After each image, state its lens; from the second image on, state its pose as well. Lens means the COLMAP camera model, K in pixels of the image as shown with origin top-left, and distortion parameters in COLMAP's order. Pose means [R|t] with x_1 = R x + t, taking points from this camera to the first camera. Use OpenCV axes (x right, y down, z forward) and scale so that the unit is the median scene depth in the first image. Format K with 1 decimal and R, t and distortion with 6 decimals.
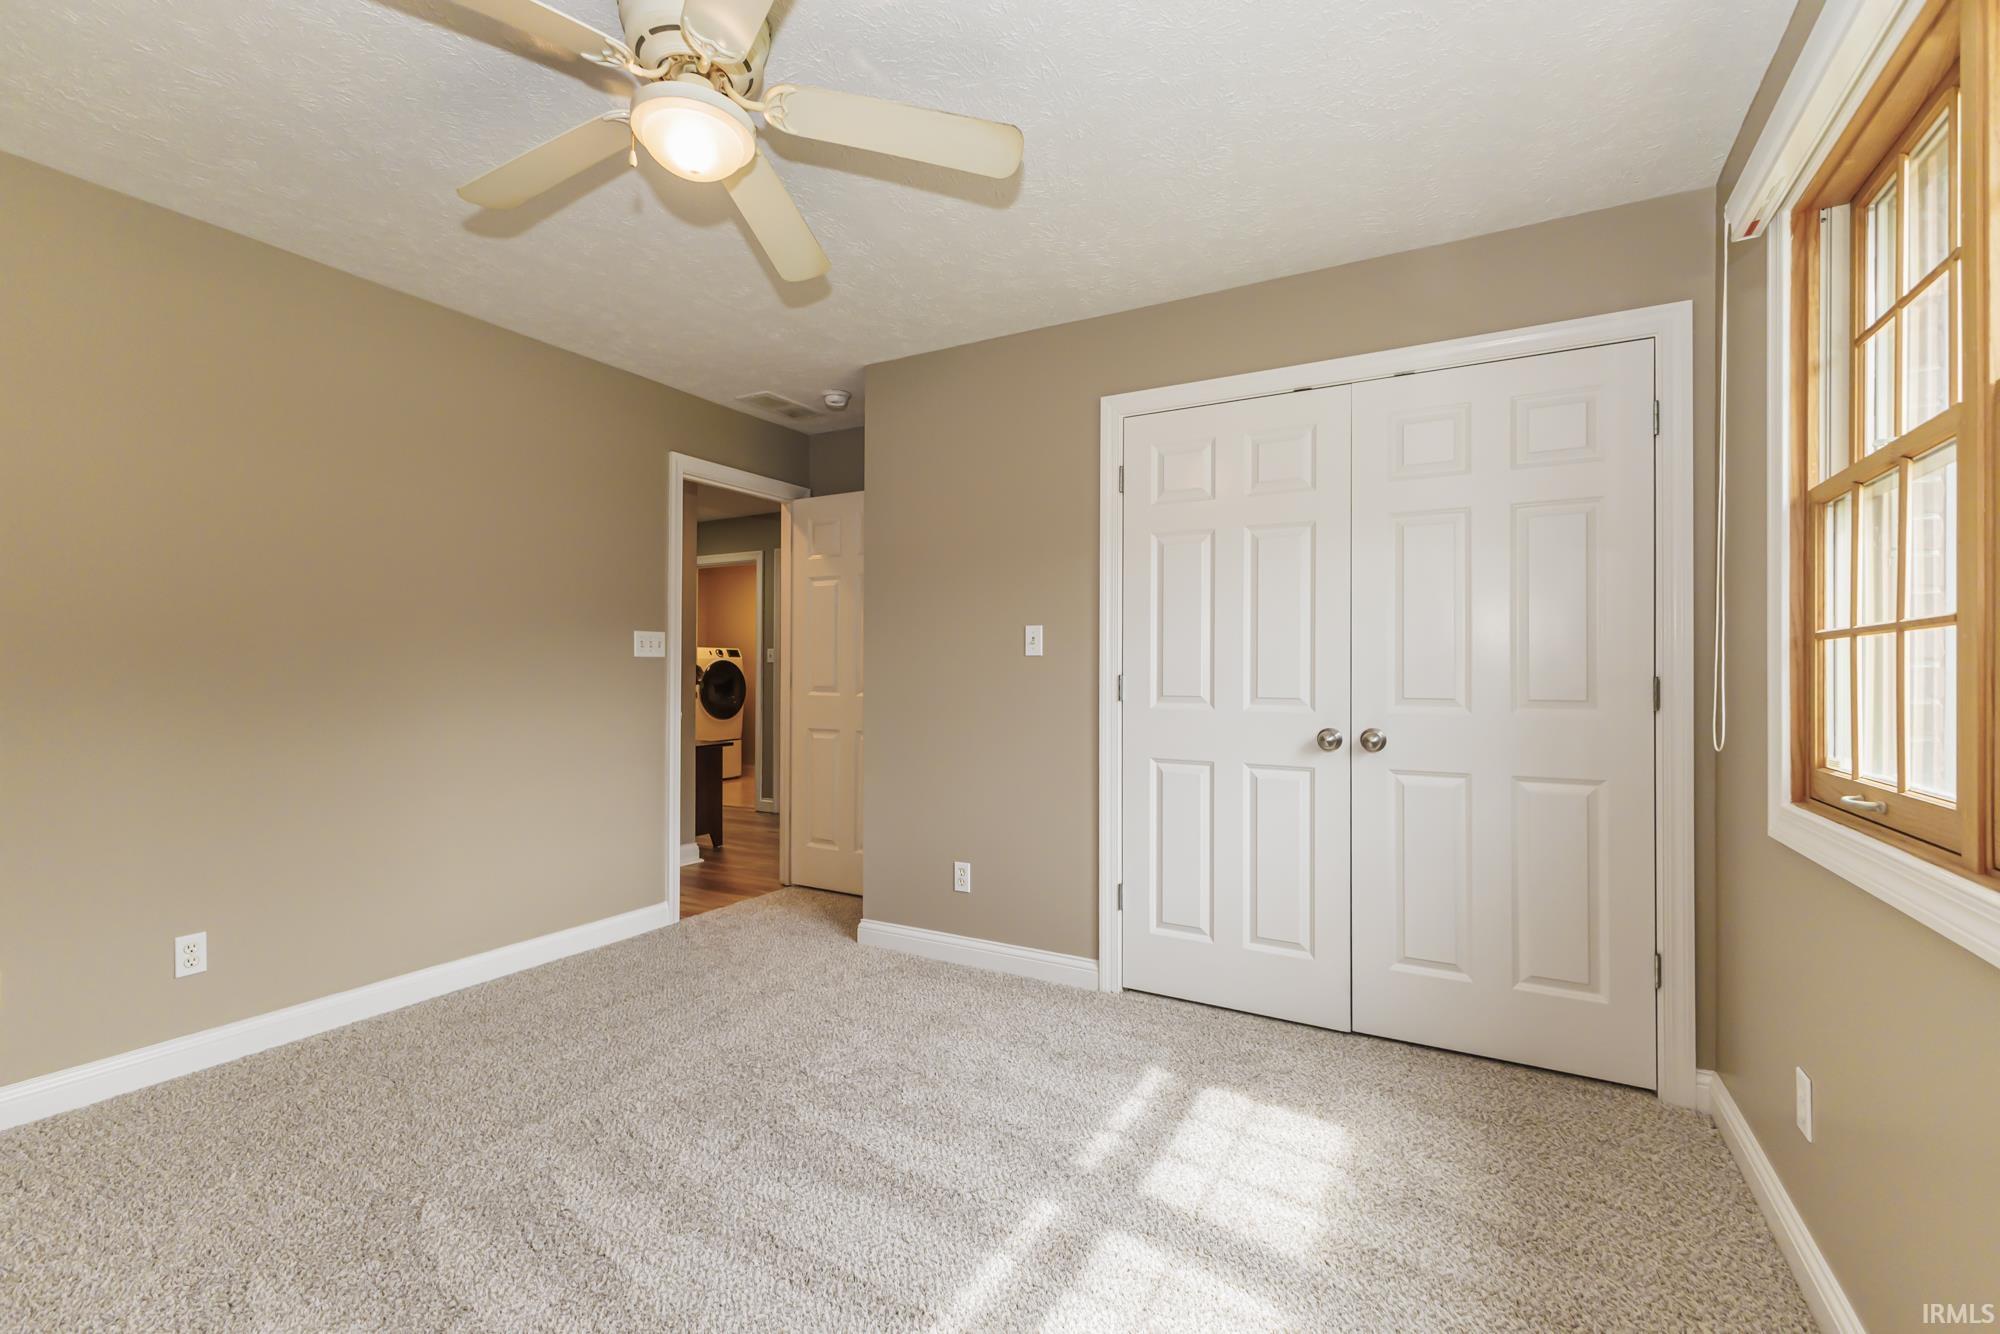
lens RADIAL K [[875.8, 0, 1000.0], [0, 875.8, 667.0], [0, 0, 1]] dist [-0.000364, -0.000175]
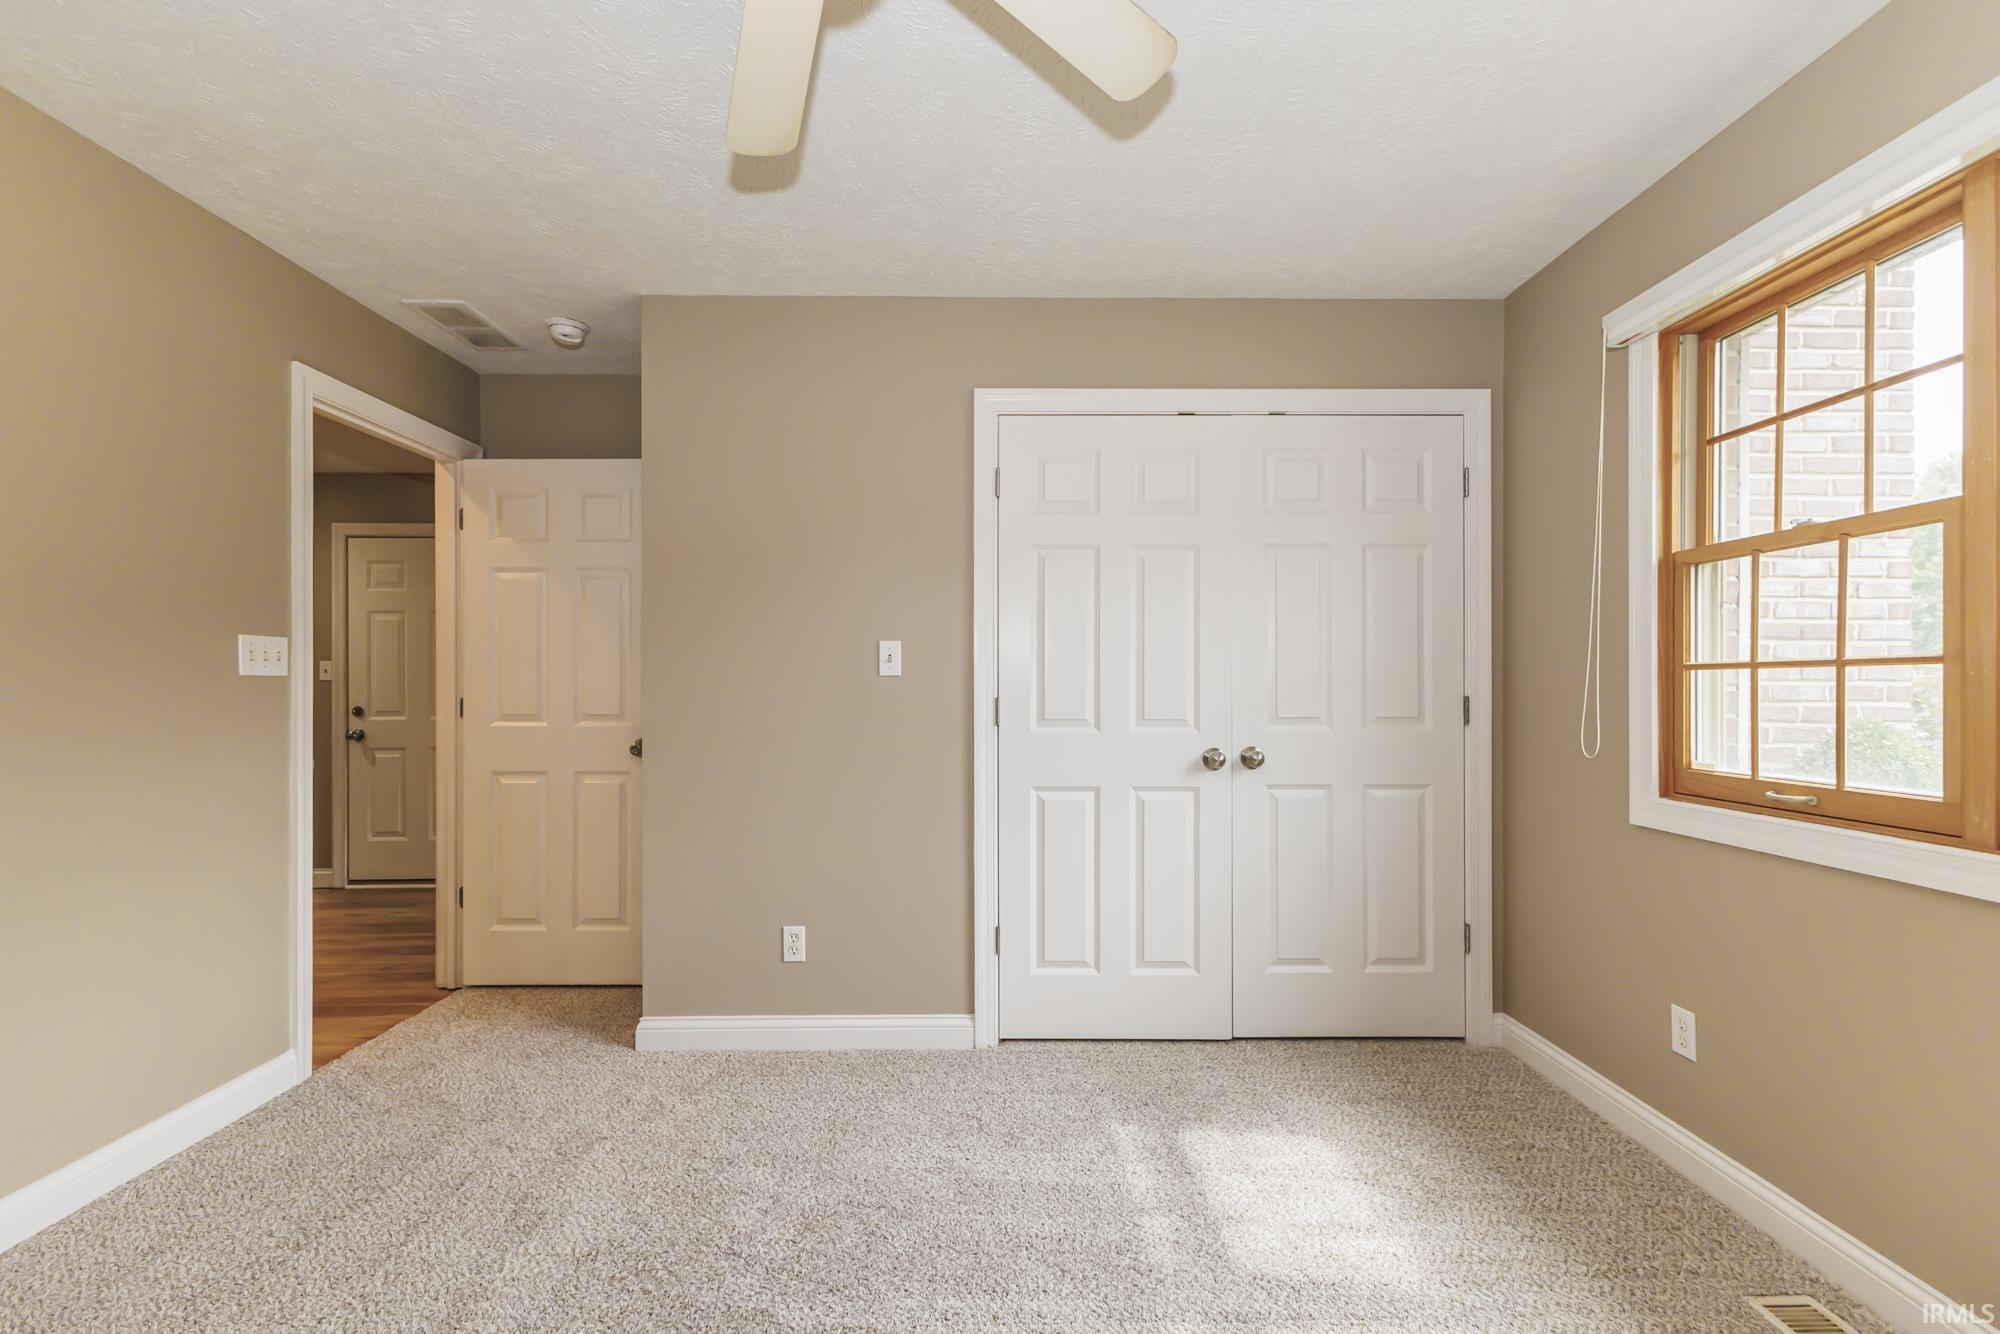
lens RADIAL K [[870.8, 0, 1007.7], [0, 870.8, 688.8], [0, 0, 1]] dist [0.005006, 0.000225]
pose [[0.864367, -0.006057, 0.502825, -0.314174], [0.001211, 0.999950, 0.009963, -0.009564], [-0.502860, -0.008003, 0.864331, 0.214904]]
